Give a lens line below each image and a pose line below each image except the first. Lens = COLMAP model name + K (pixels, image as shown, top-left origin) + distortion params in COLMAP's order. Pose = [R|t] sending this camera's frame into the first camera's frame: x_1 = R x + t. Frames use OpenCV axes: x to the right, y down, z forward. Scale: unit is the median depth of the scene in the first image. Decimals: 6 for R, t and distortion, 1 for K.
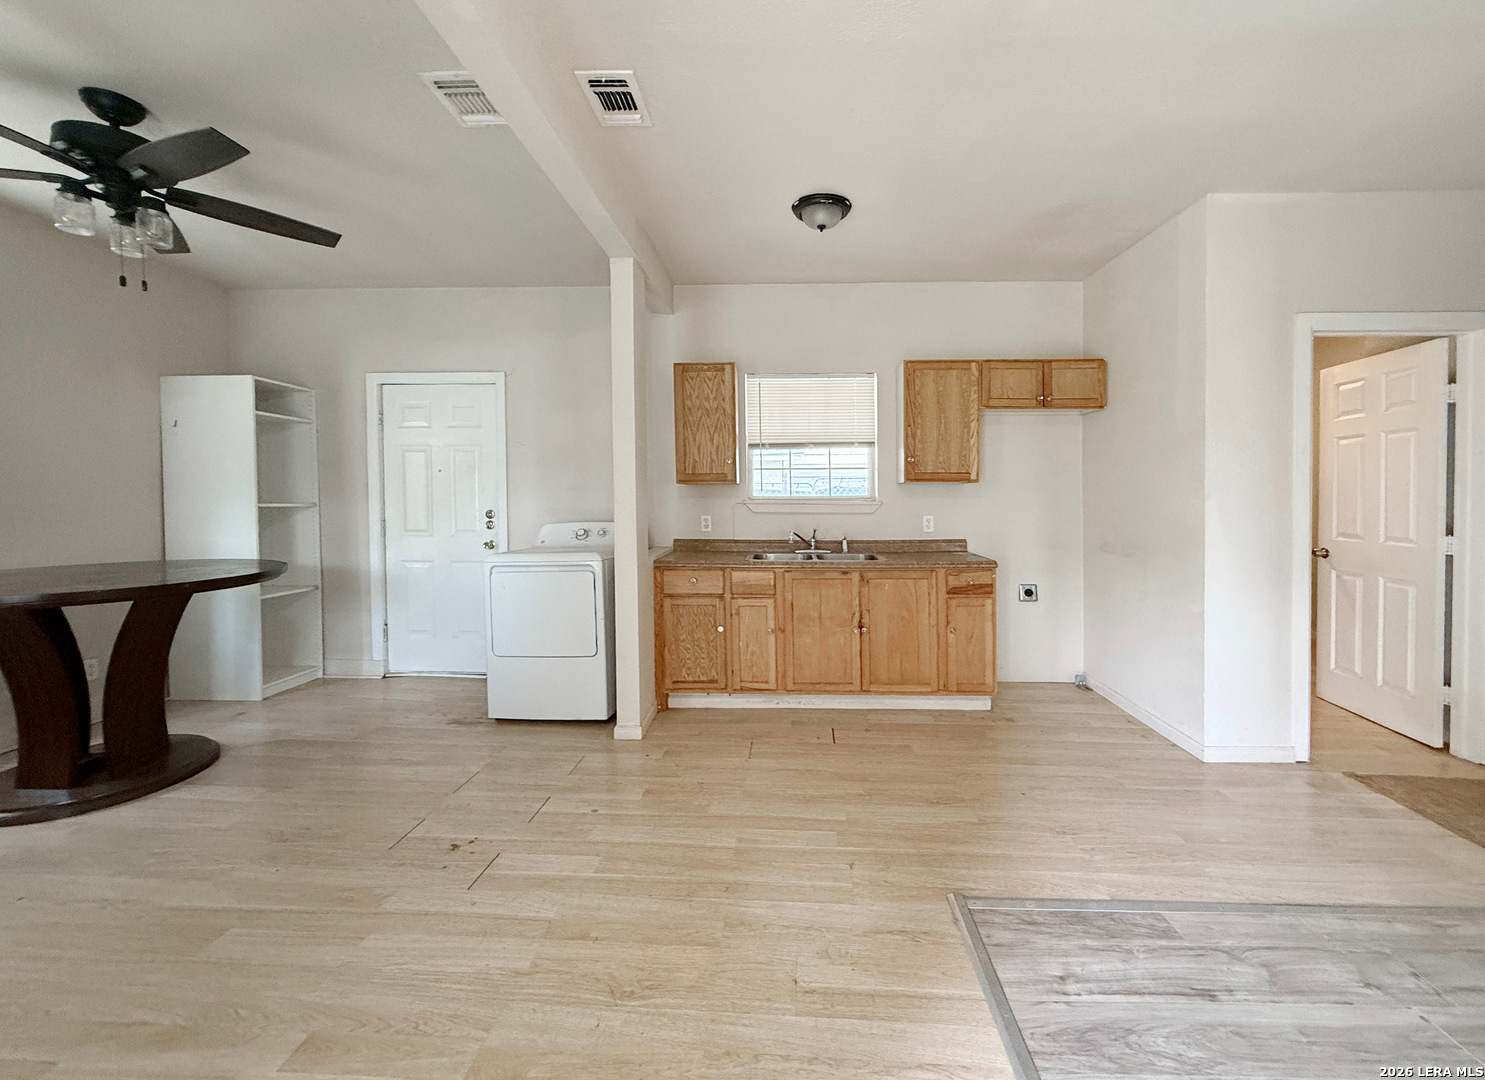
lens RADIAL K [[618.7, 0, 779.1], [0, 618.7, 505.7], [0, 0, 1]] dist [0.002766, 0.000038]
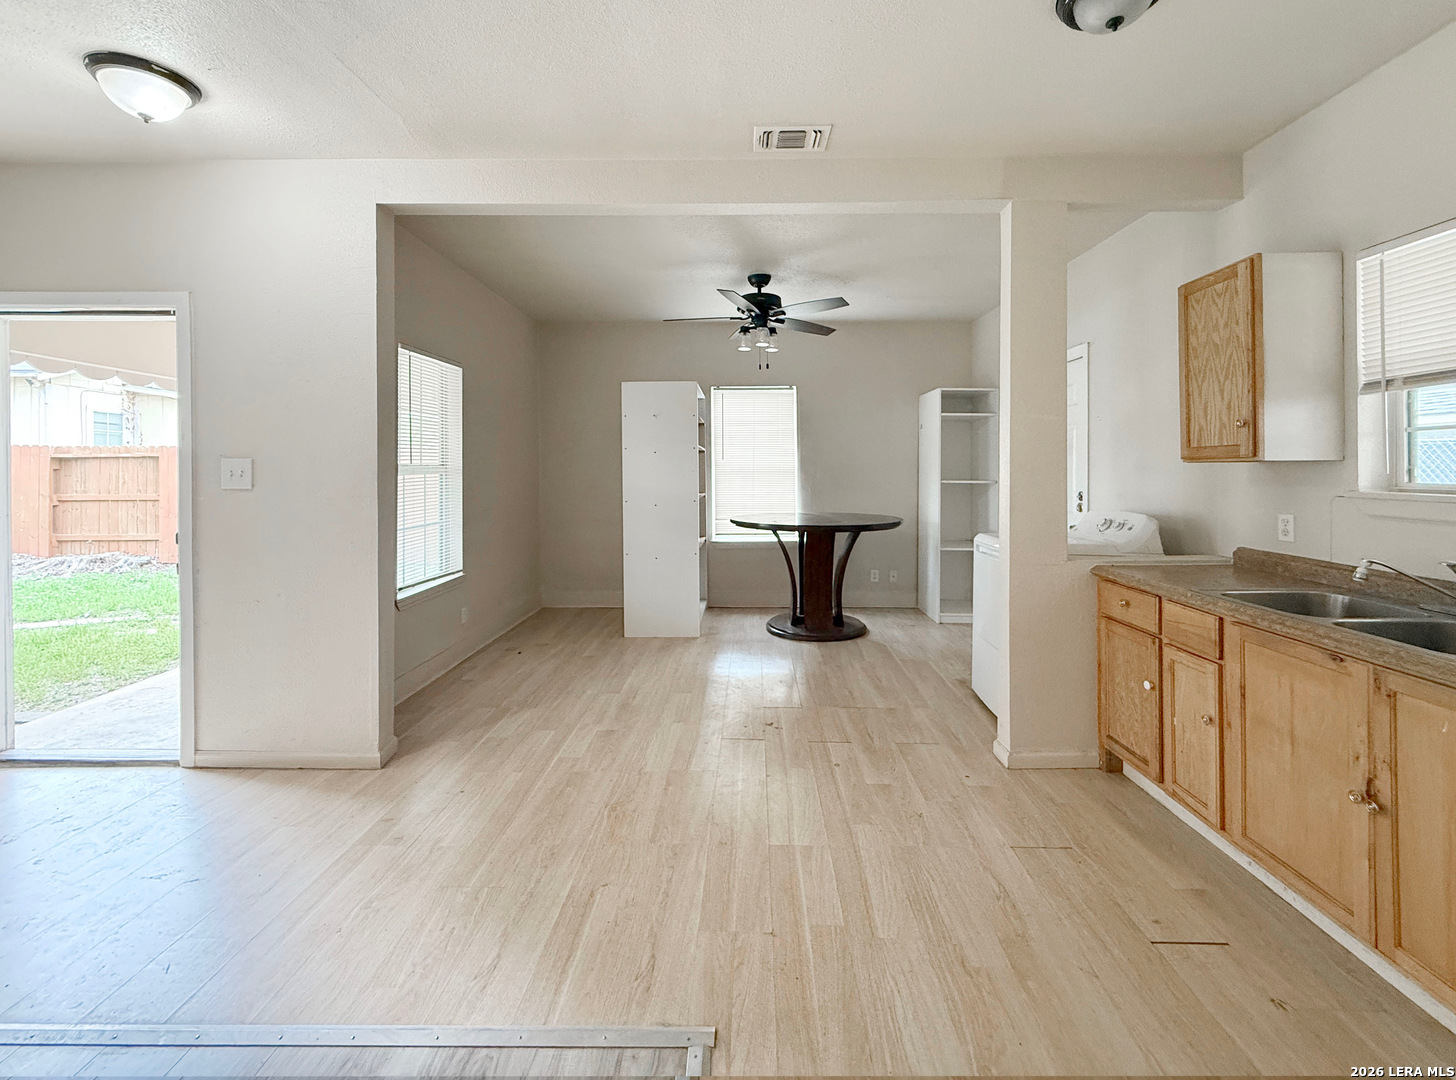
lens RADIAL K [[616.1, 0, 734.1], [0, 616.1, 472.3], [0, 0, 1]] dist [-0.000257, 0.000041]
pose [[0.012492, 0.005315, -0.999908, 0.550420], [-0.016218, 0.999855, 0.005112, -0.022546], [0.999790, 0.016153, 0.012576, 0.548254]]
